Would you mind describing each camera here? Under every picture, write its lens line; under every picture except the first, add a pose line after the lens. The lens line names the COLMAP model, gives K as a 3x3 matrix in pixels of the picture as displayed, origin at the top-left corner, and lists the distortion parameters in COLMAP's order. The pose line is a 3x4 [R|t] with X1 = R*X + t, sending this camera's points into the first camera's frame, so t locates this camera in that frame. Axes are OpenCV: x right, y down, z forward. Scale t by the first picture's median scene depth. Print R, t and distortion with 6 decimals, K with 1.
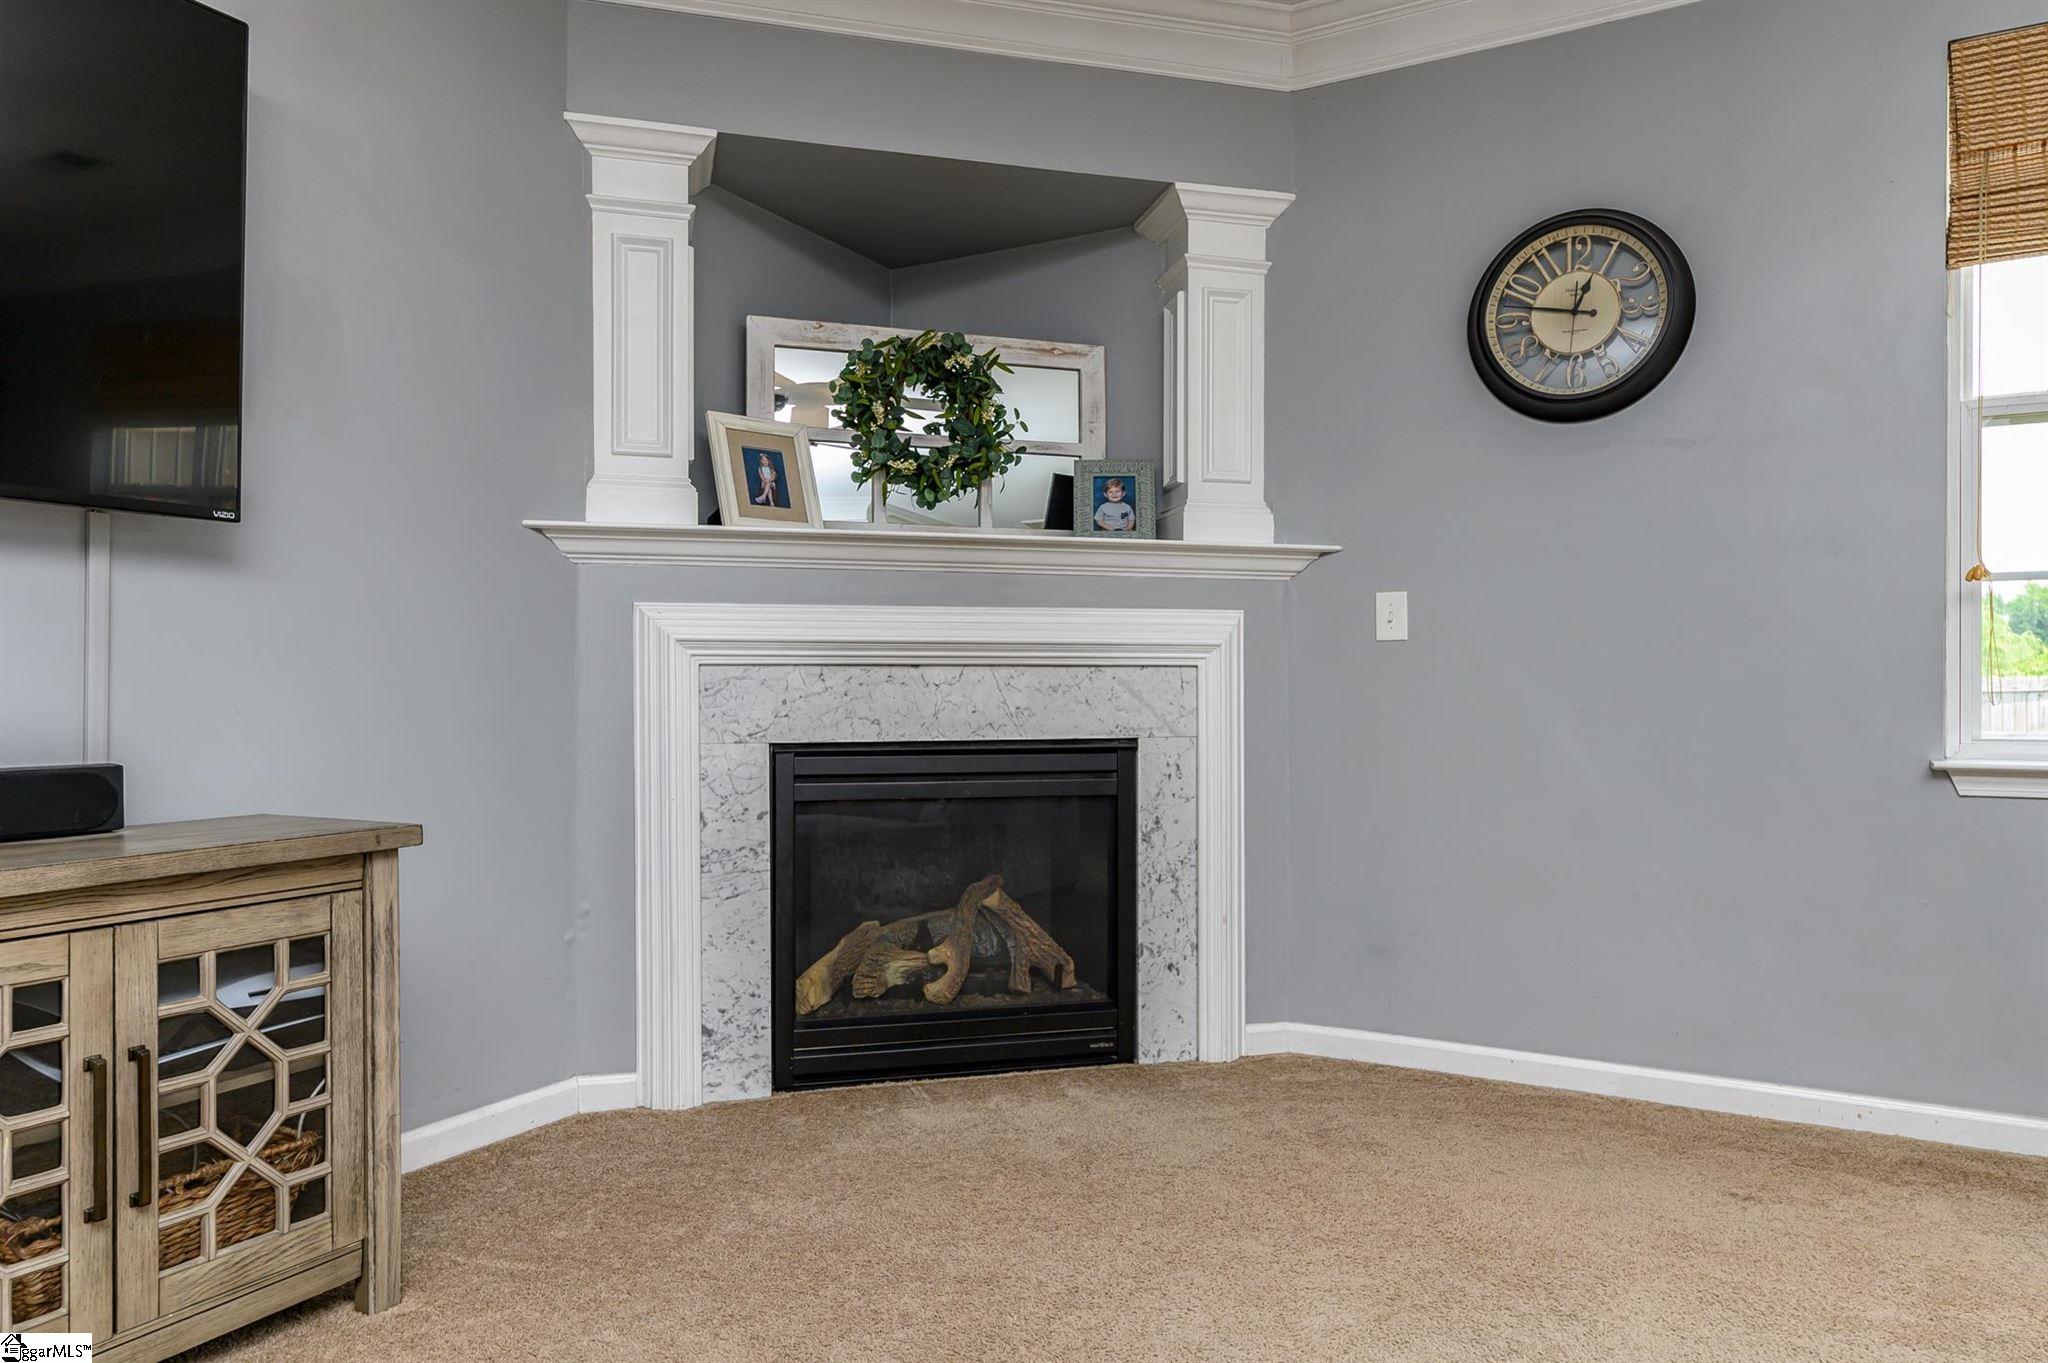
lens RADIAL K [[1336.2, 0, 1001.9], [0, 1336.2, 685.2], [0, 0, 1]] dist [0.010831, 0.001743]
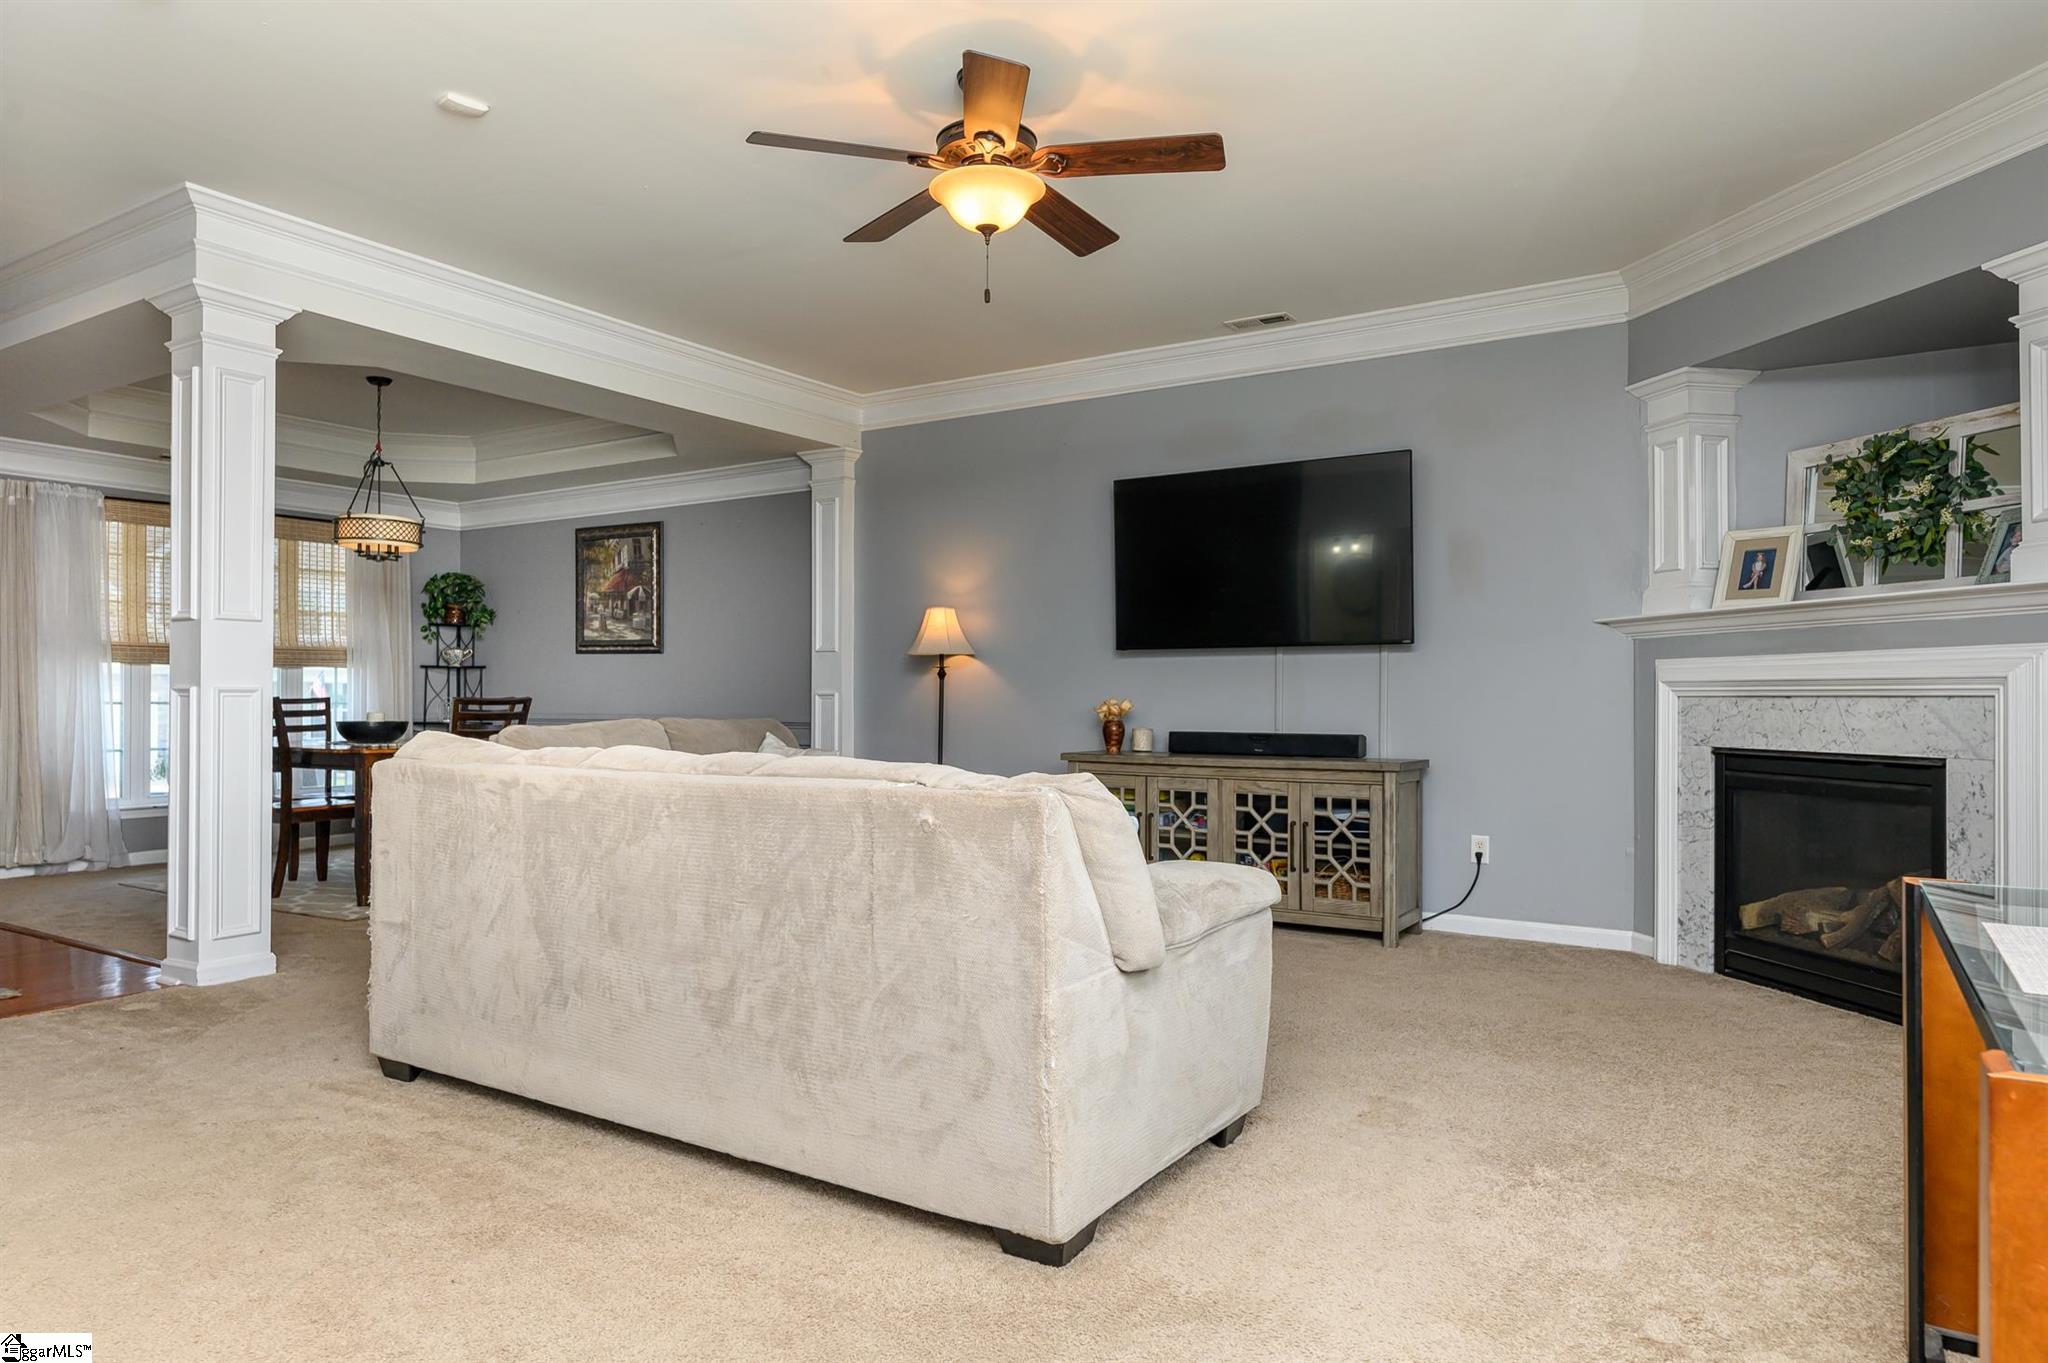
lens RADIAL K [[1268.1, 0, 993.5], [0, 1268.1, 687.2], [0, 0, 1]] dist [-0.001869, 0.003492]
pose [[-0.068163, -0.005596, -0.997658, 1.320564], [-0.000476, 0.999984, -0.005577, -0.016996], [0.997674, 0.000095, -0.068165, 0.260759]]
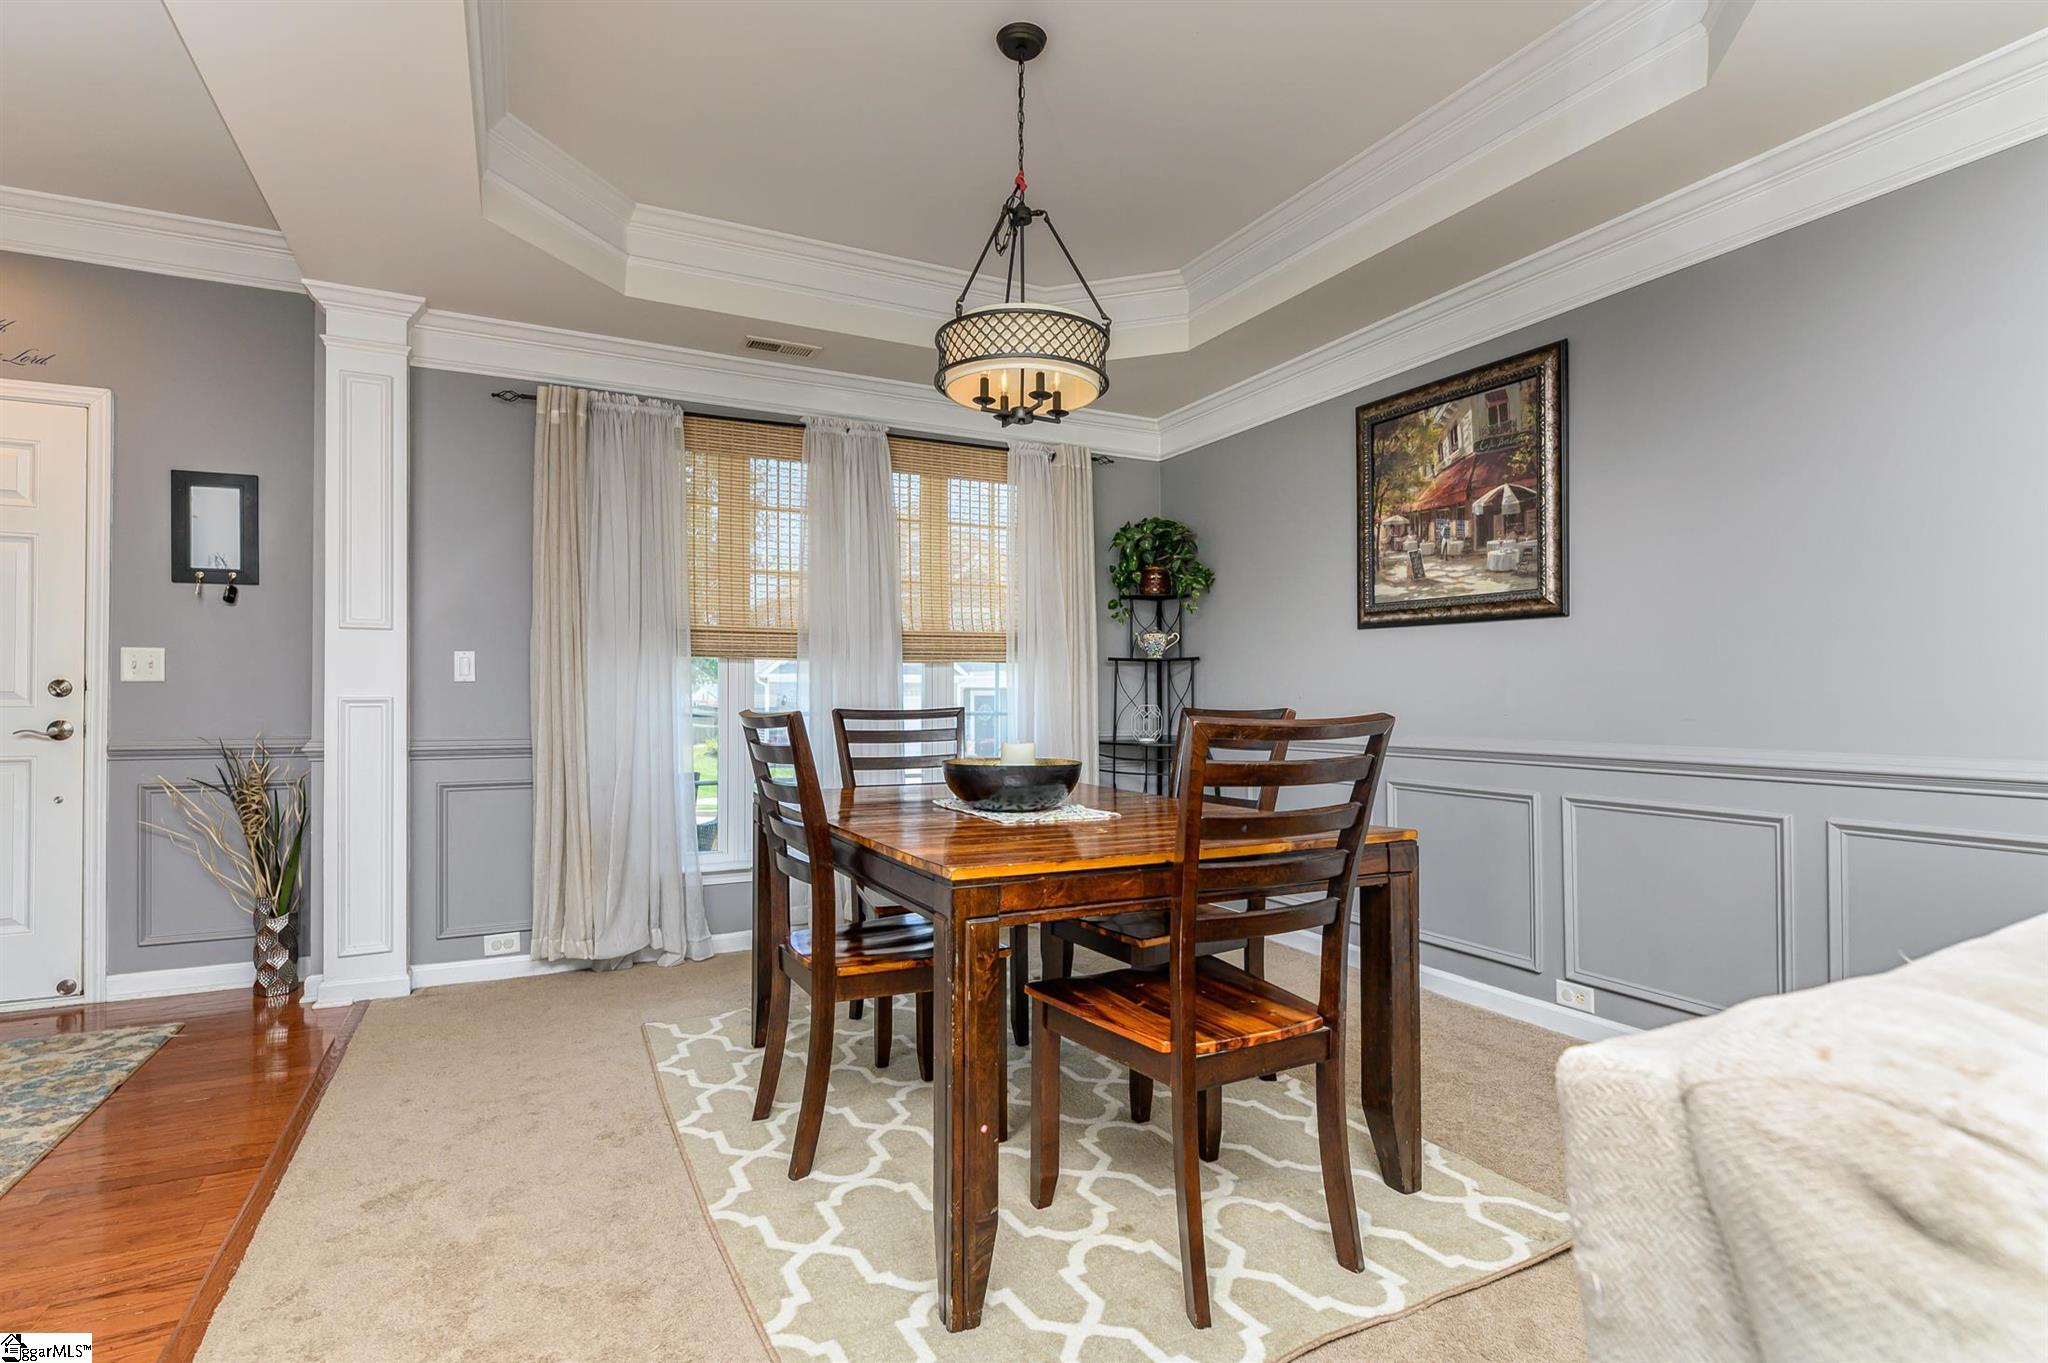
lens RADIAL K [[1007.5, 0, 1024.6], [0, 1007.5, 682.5], [0, 0, 1]] dist [0.005841, 0.000514]
pose [[-0.552769, -0.013559, -0.833224, -0.096517], [-0.000311, 0.999871, -0.016064, -0.020044], [0.833335, -0.008621, -0.552701, -0.481543]]
